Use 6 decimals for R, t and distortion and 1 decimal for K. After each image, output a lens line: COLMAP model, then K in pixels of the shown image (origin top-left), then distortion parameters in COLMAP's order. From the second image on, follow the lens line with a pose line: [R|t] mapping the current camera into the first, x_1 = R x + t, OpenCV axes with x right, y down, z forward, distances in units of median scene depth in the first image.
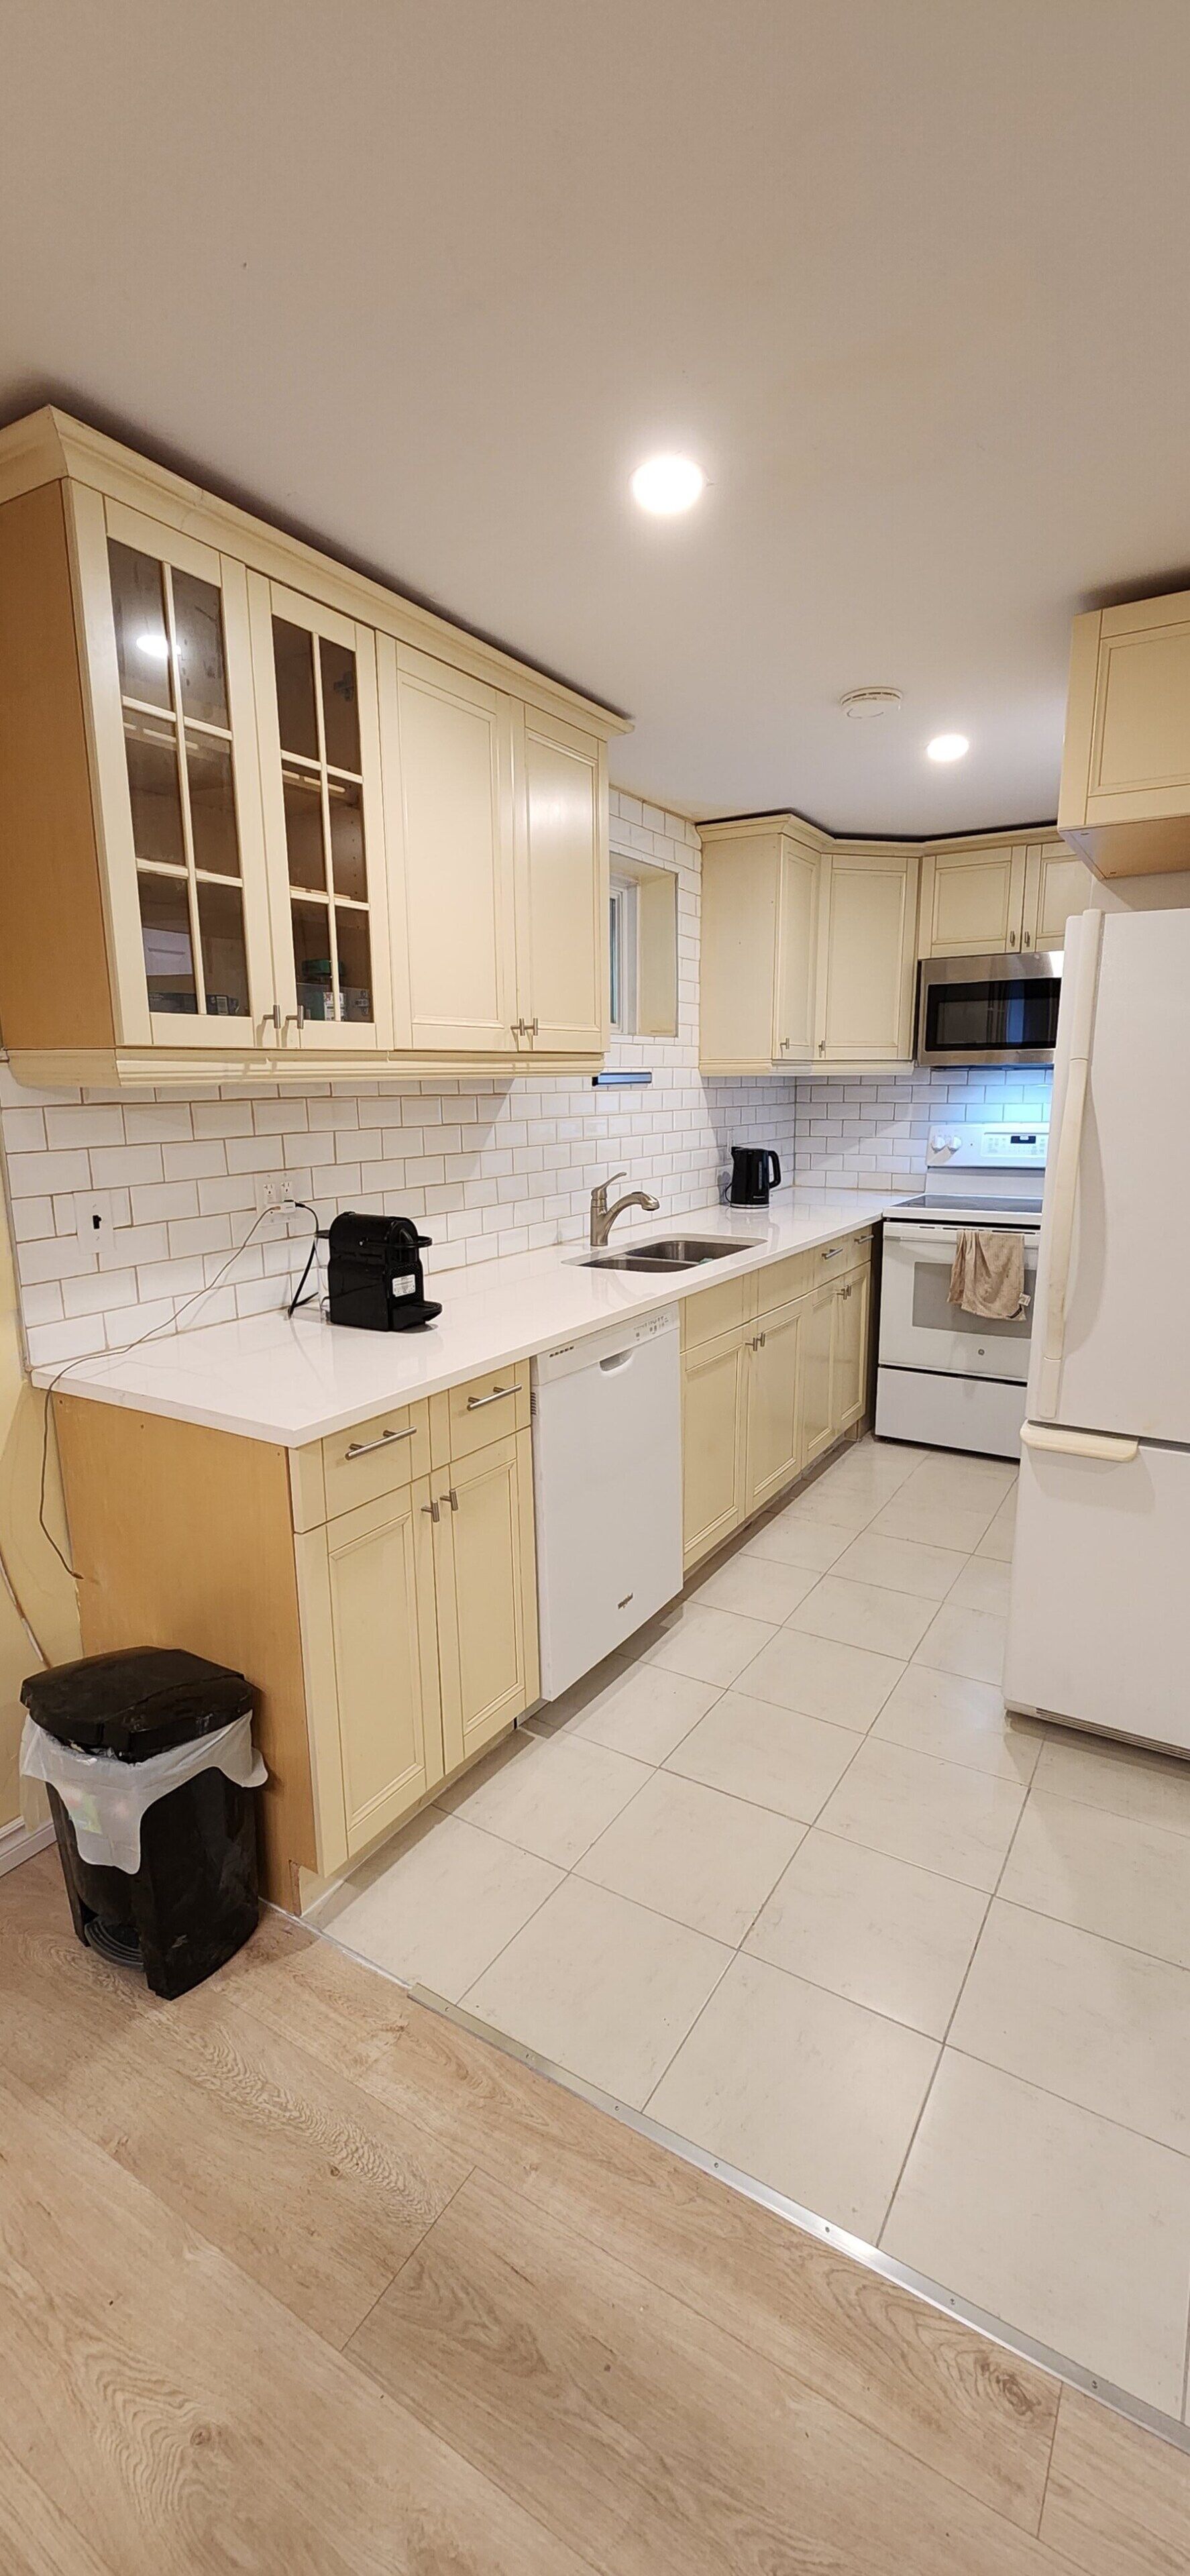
lens RADIAL K [[1057.9, 0, 601.0], [0, 1057.9, 1295.7], [0, 0, 1]] dist [-0.001321, -0.000010]
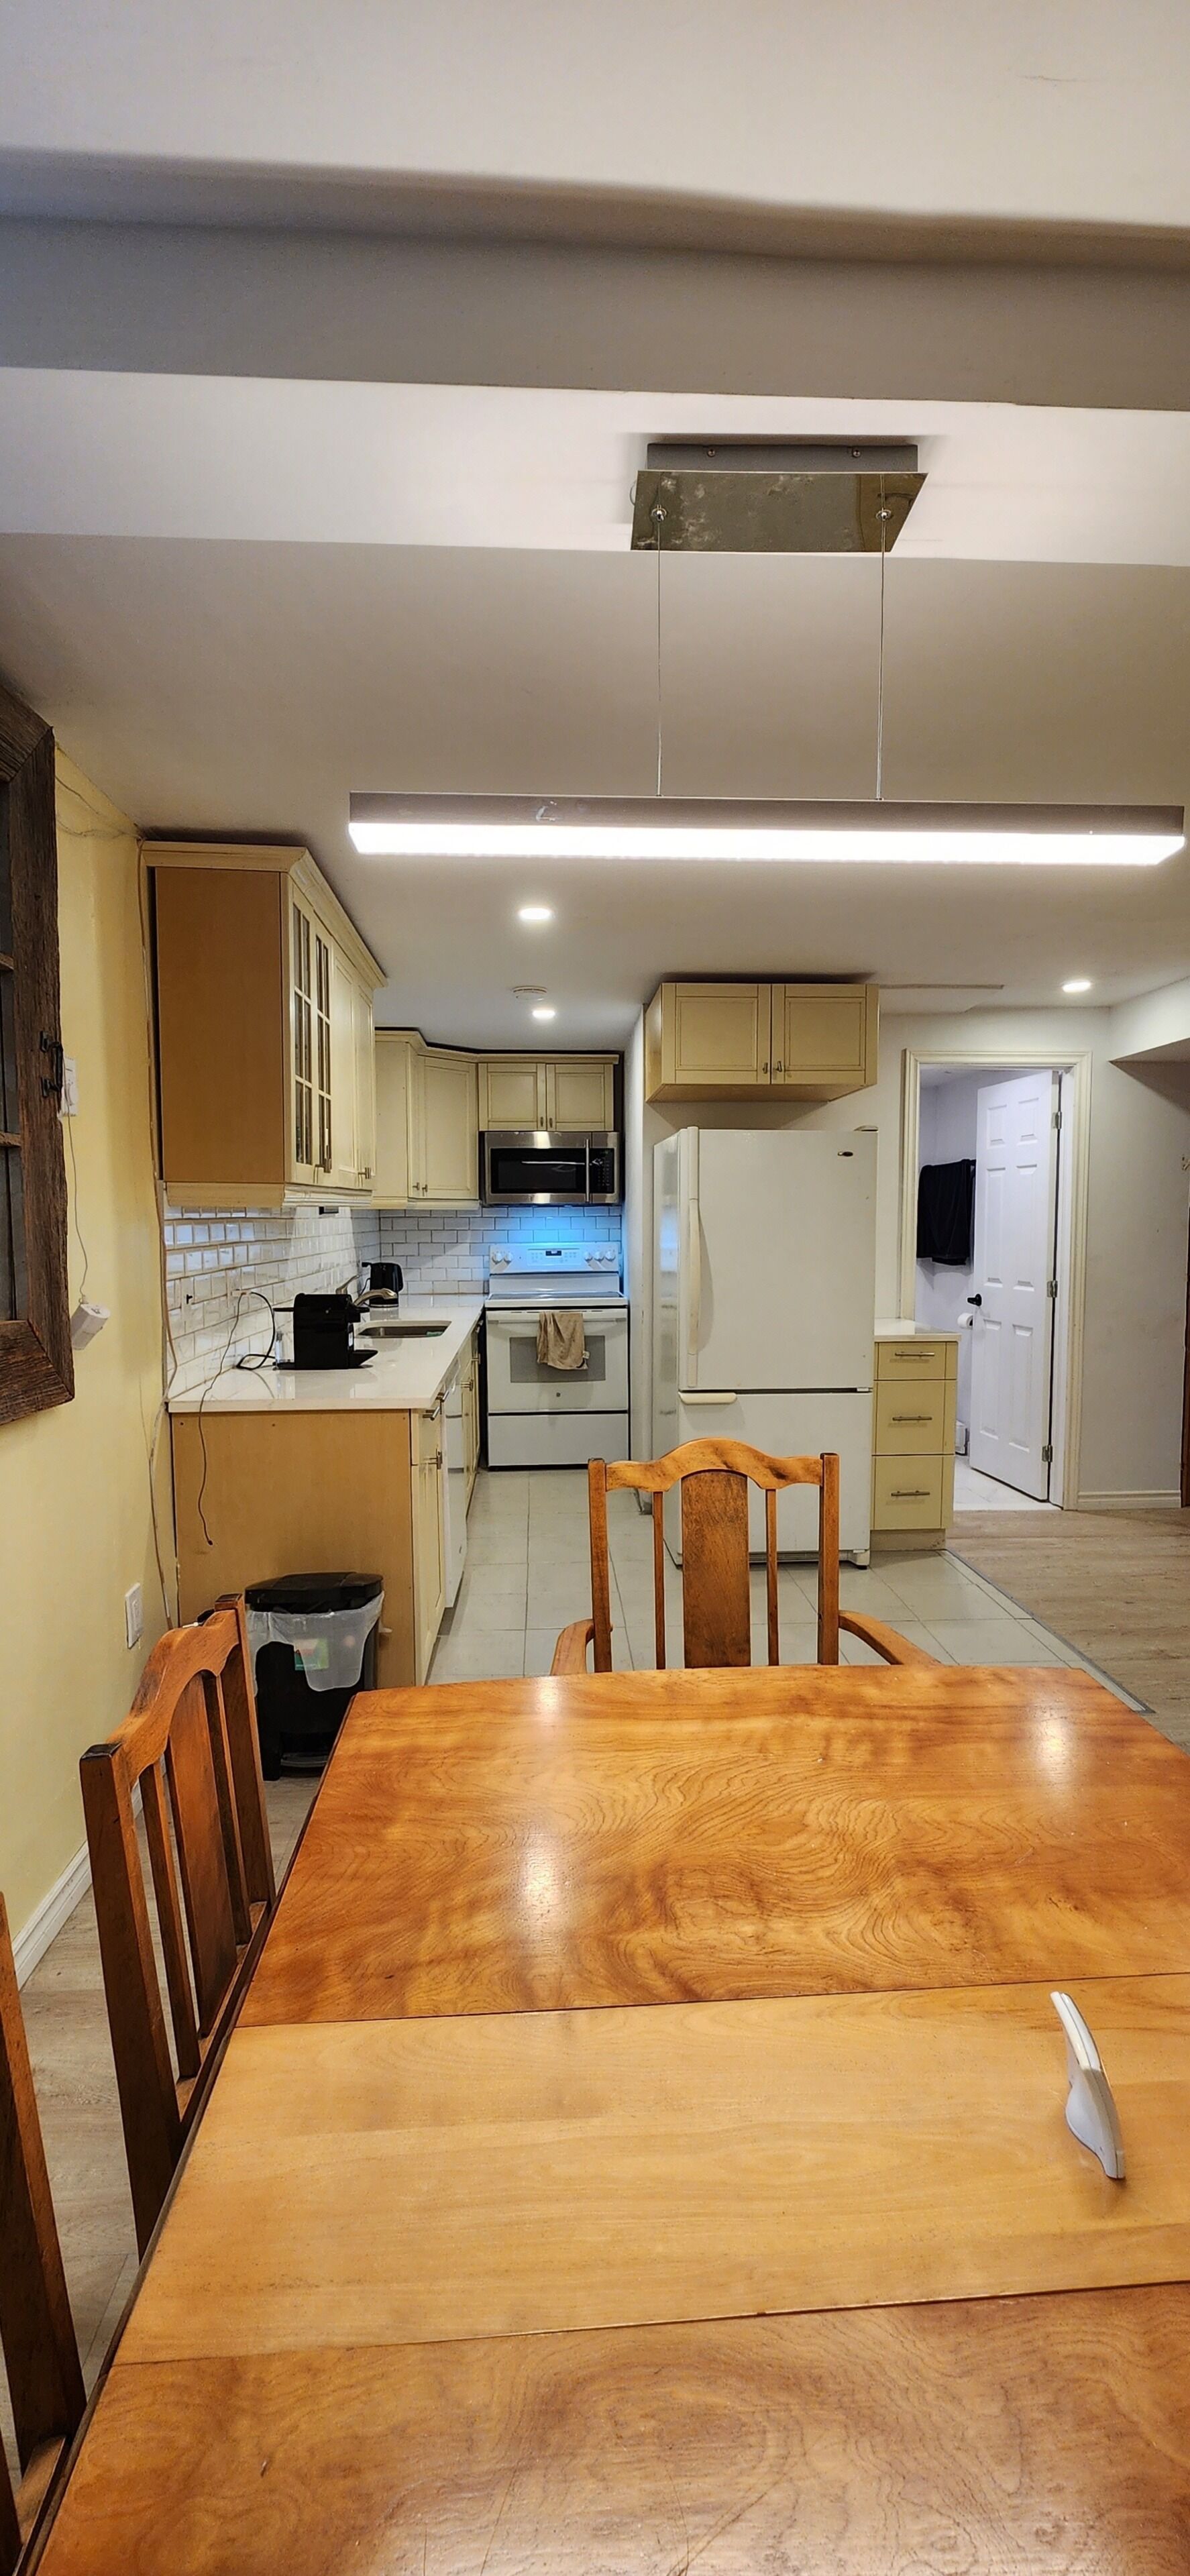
lens RADIAL K [[1057.9, 0, 594.1], [0, 1057.9, 1289.1], [0, 0, 1]] dist [-0.001321, -0.000010]
pose [[0.823222, -0.032247, 0.566804, -0.421004], [0.109569, 0.988640, -0.102891, 0.063889], [-0.557047, 0.146806, 0.817403, -0.246350]]
